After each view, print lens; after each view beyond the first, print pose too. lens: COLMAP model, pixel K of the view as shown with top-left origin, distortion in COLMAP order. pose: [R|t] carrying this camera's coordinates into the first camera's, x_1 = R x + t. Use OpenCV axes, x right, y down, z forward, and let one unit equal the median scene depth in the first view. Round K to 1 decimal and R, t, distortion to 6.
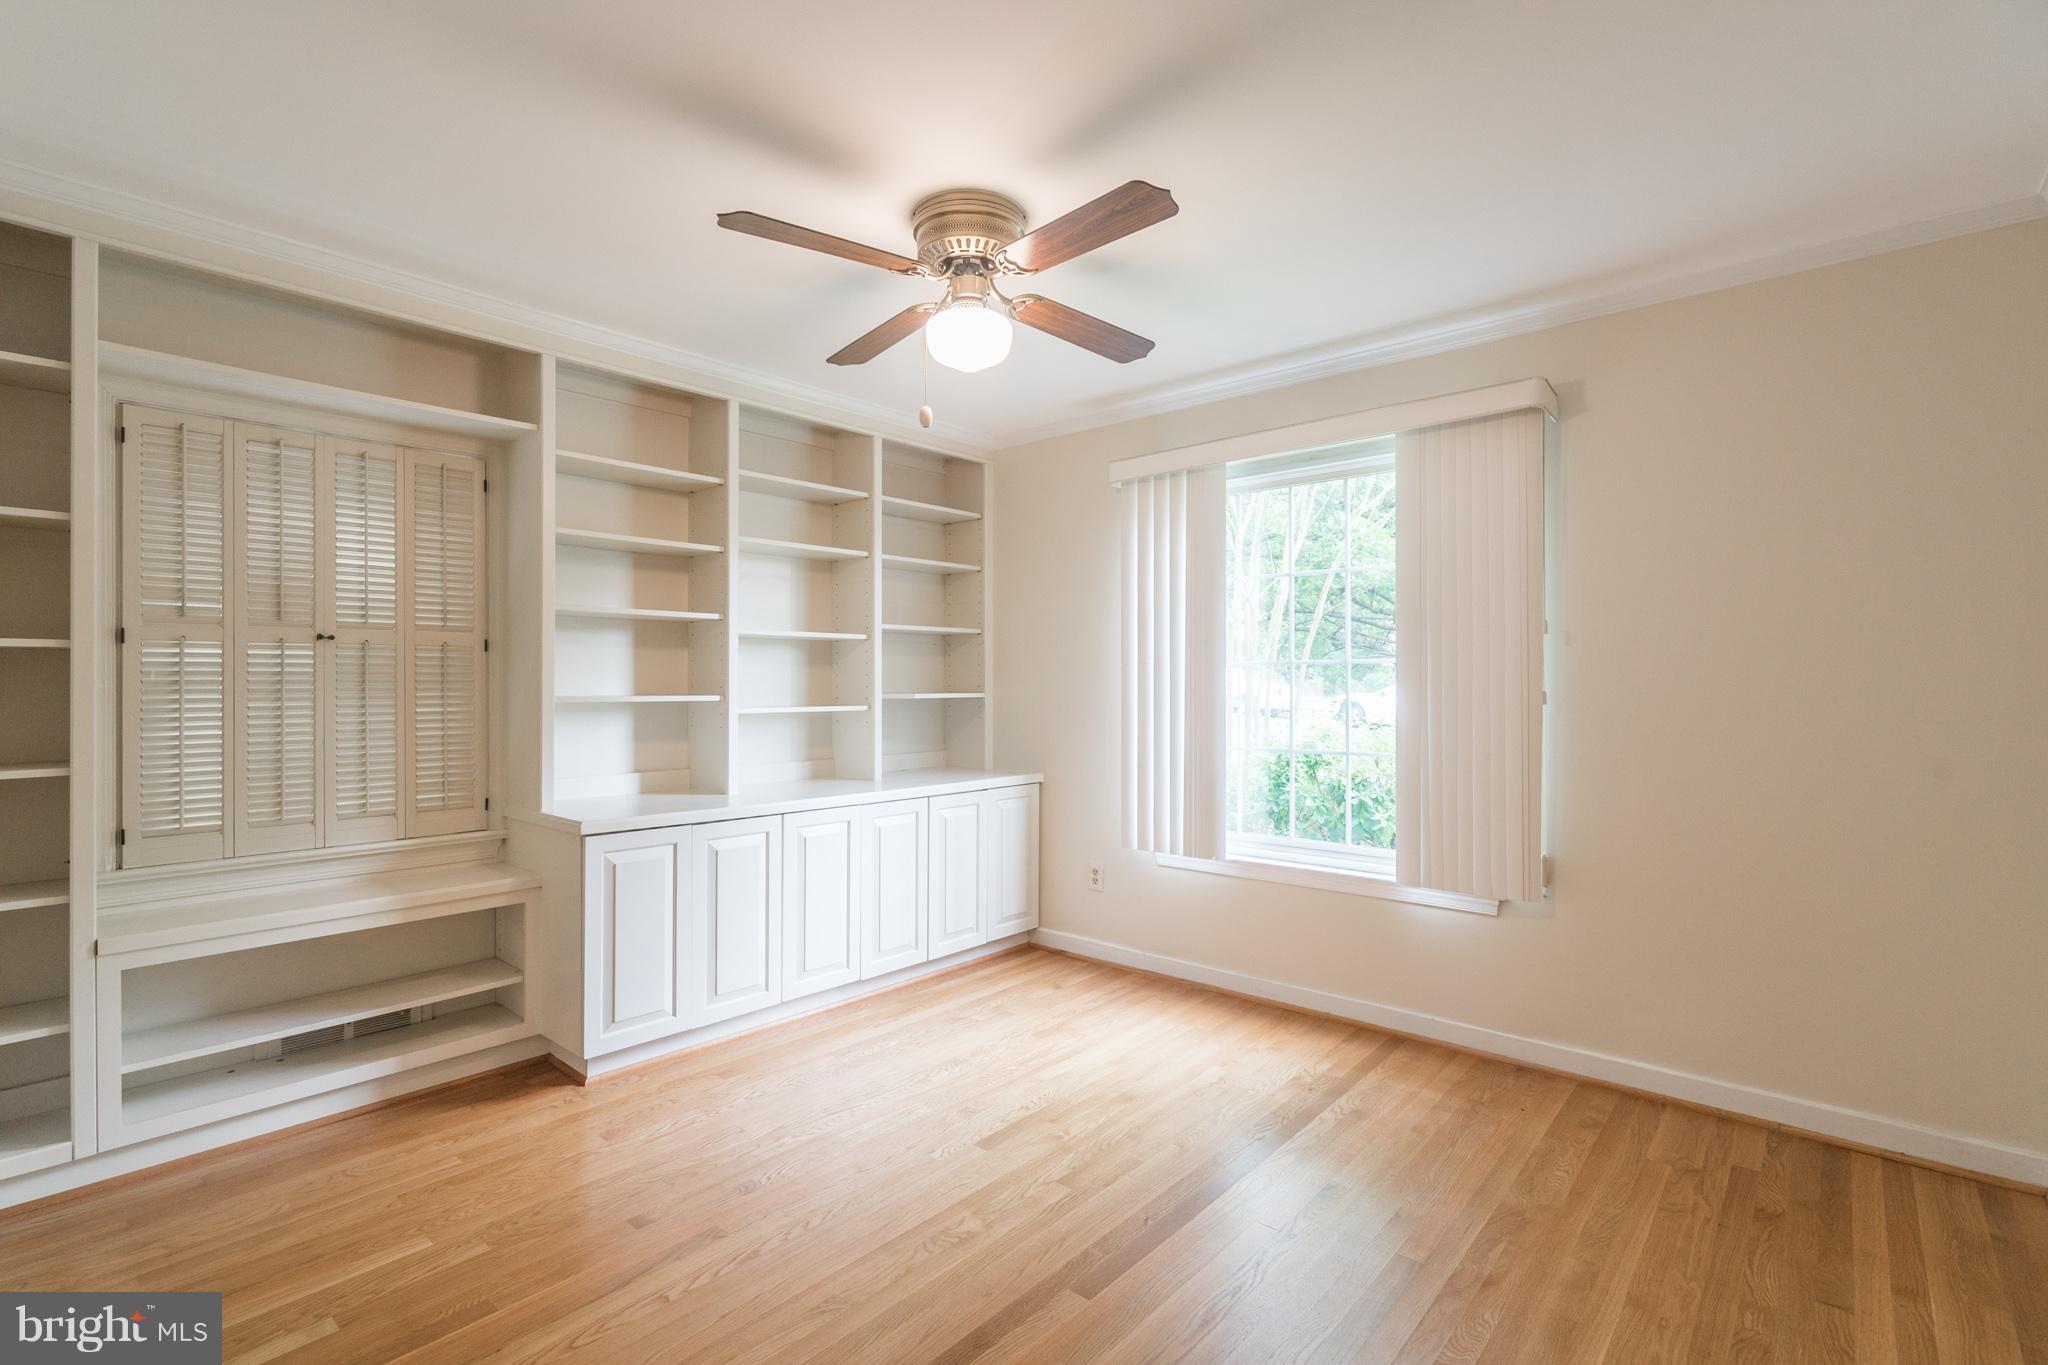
lens RADIAL K [[959.1, 0, 1024.0], [0, 959.1, 682.5], [0, 0, 1]] dist [0.000776, 0.000215]
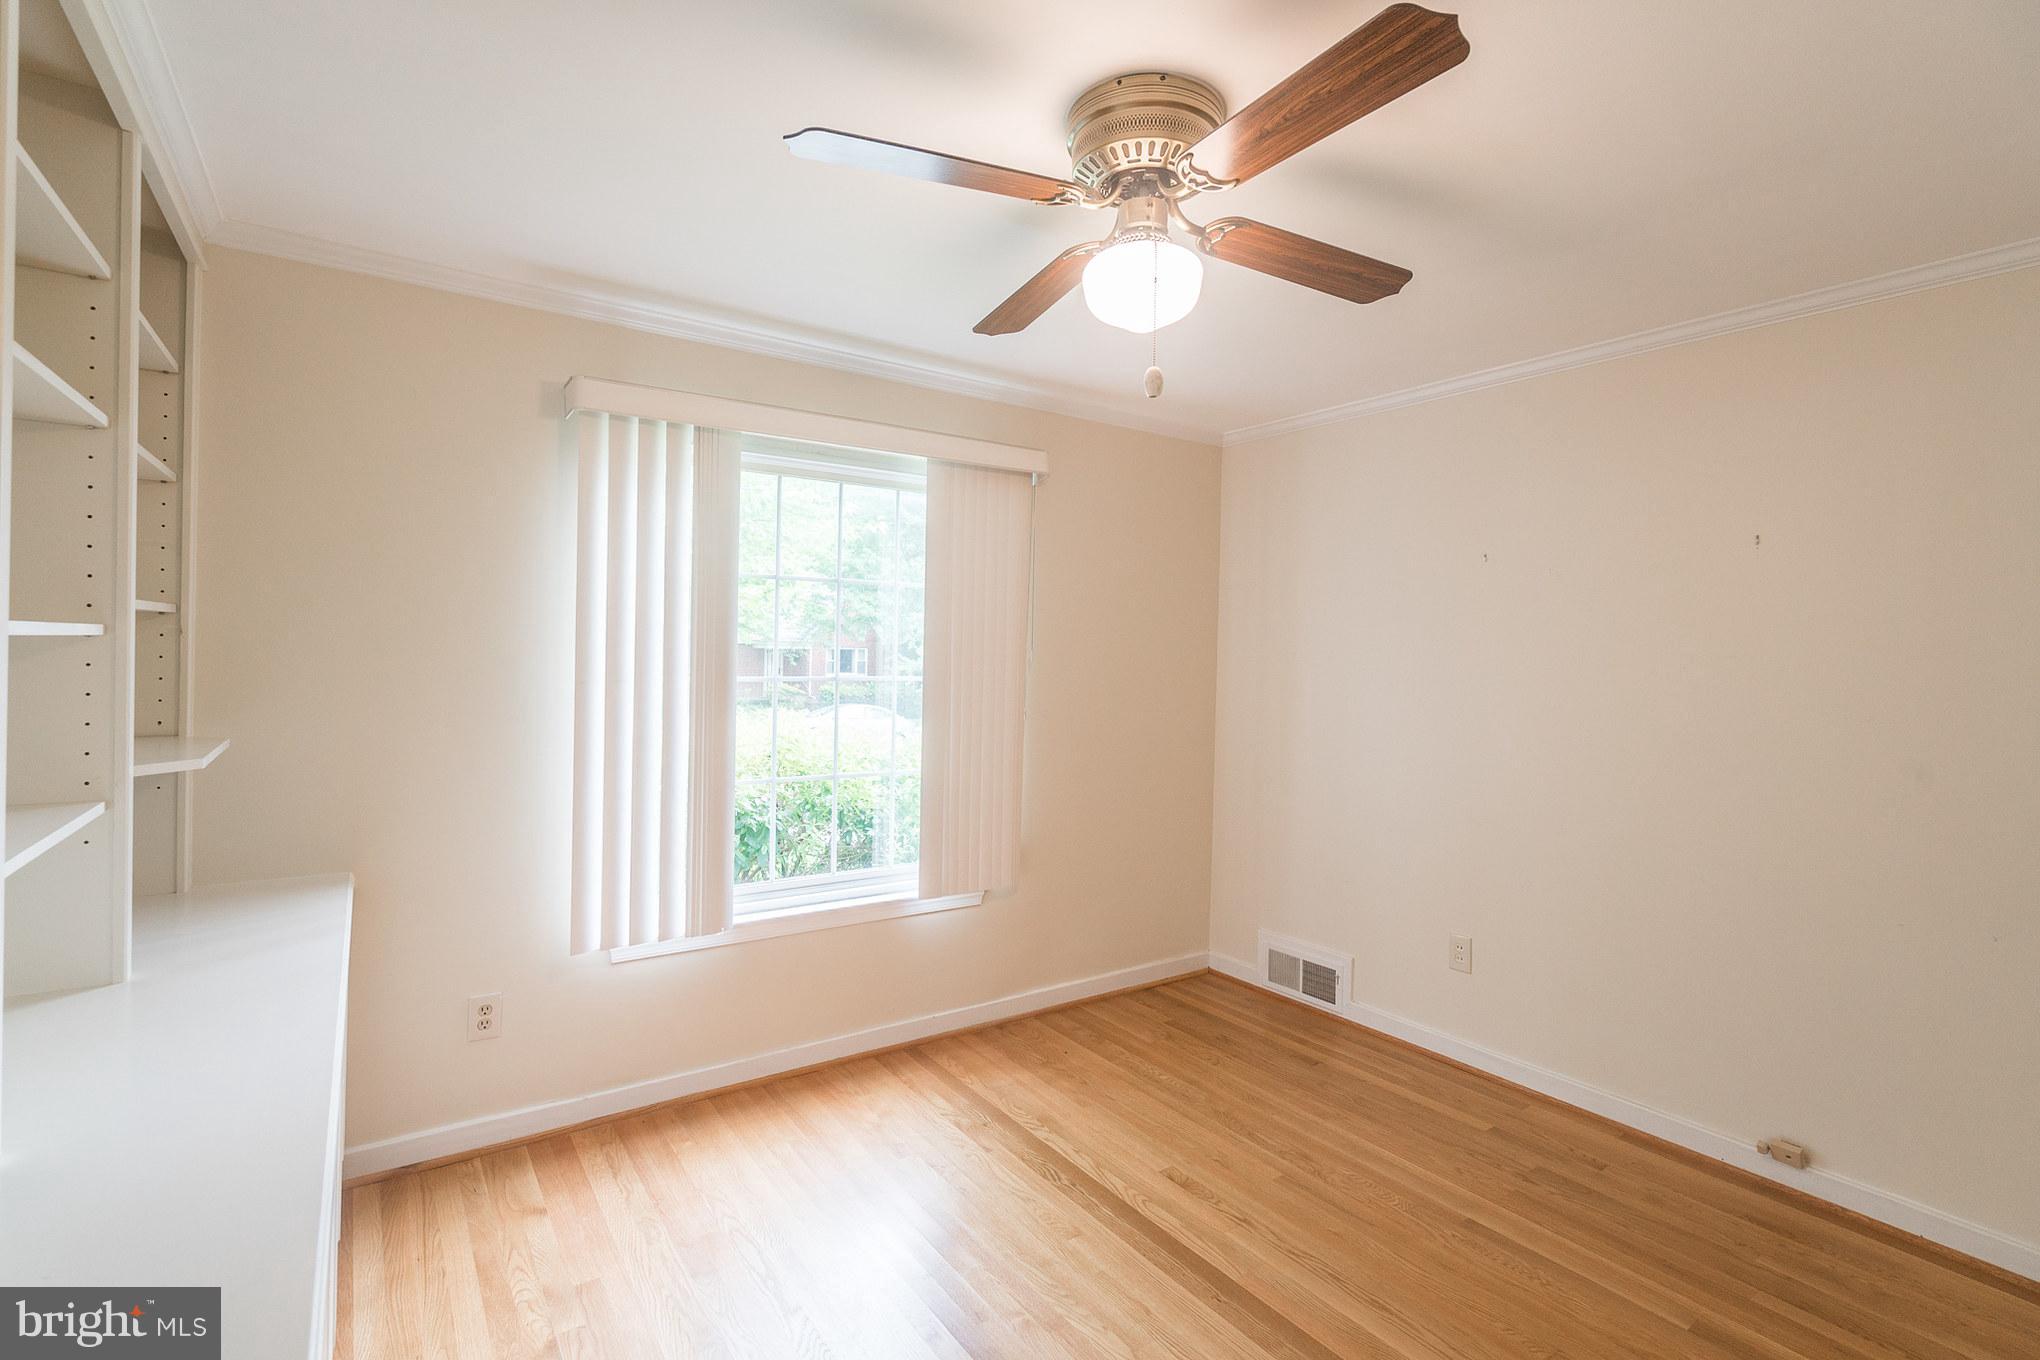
lens RADIAL K [[931.9, 0, 1012.7], [0, 931.9, 654.3], [0, 0, 1]] dist [-0.012894, 0.000235]
pose [[0.237712, 0.004891, 0.971323, -0.578384], [-0.017826, 0.999841, -0.000672, -0.054162], [-0.971172, -0.017155, 0.237761, 0.702055]]
